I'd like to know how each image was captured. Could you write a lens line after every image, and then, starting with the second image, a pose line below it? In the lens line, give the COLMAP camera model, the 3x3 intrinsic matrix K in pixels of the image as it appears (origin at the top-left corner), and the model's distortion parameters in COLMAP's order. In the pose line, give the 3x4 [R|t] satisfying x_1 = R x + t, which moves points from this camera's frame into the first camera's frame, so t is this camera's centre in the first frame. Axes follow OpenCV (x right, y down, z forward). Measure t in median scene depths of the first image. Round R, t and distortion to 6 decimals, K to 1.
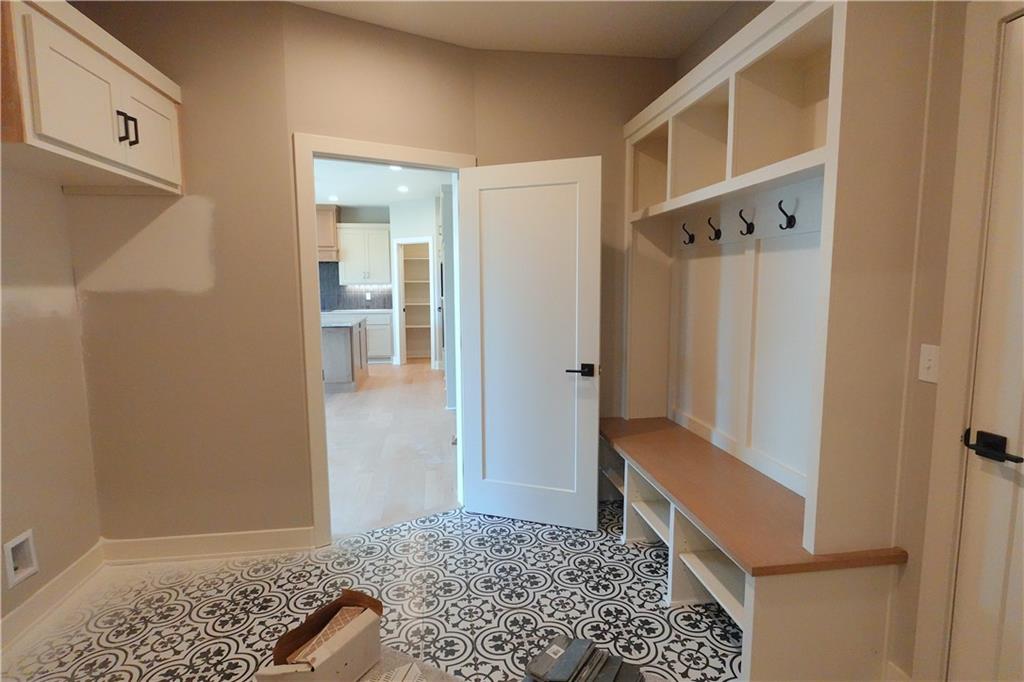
lens RADIAL K [[517.9, 0, 512.0], [0, 517.9, 341.0], [0, 0, 1]] dist [-0.003026, 0.000609]
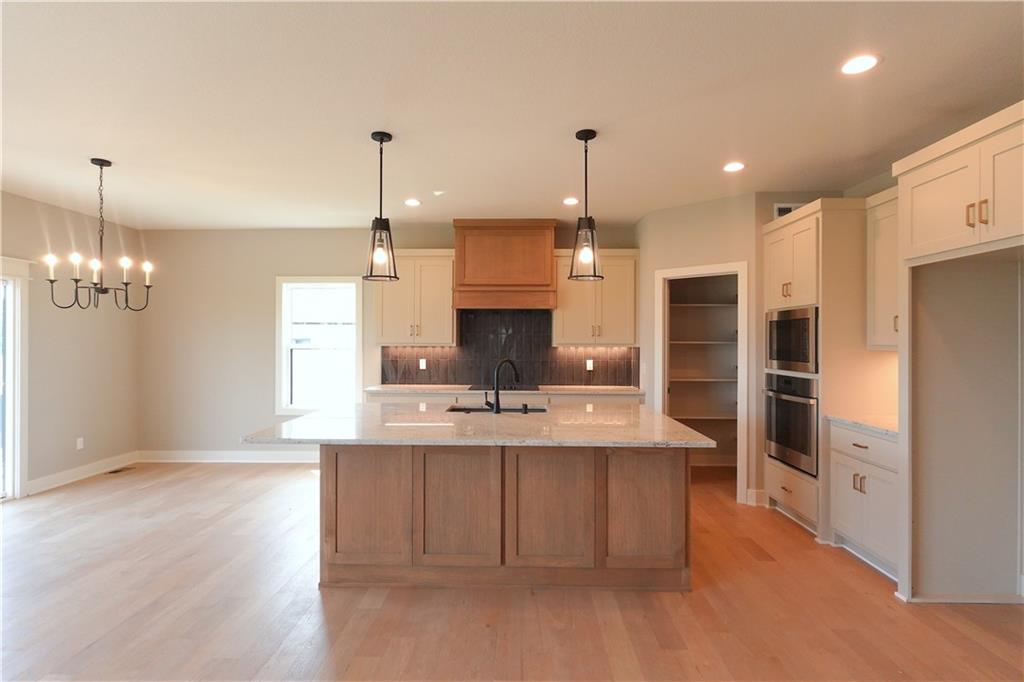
lens RADIAL K [[517.9, 0, 512.0], [0, 517.9, 341.0], [0, 0, 1]] dist [-0.003026, 0.000609]
pose [[0.986836, 0.008473, -0.161504, -0.281333], [-0.026325, 0.993724, -0.108717, -0.045825], [0.159569, 0.111538, 0.980865, 0.381460]]
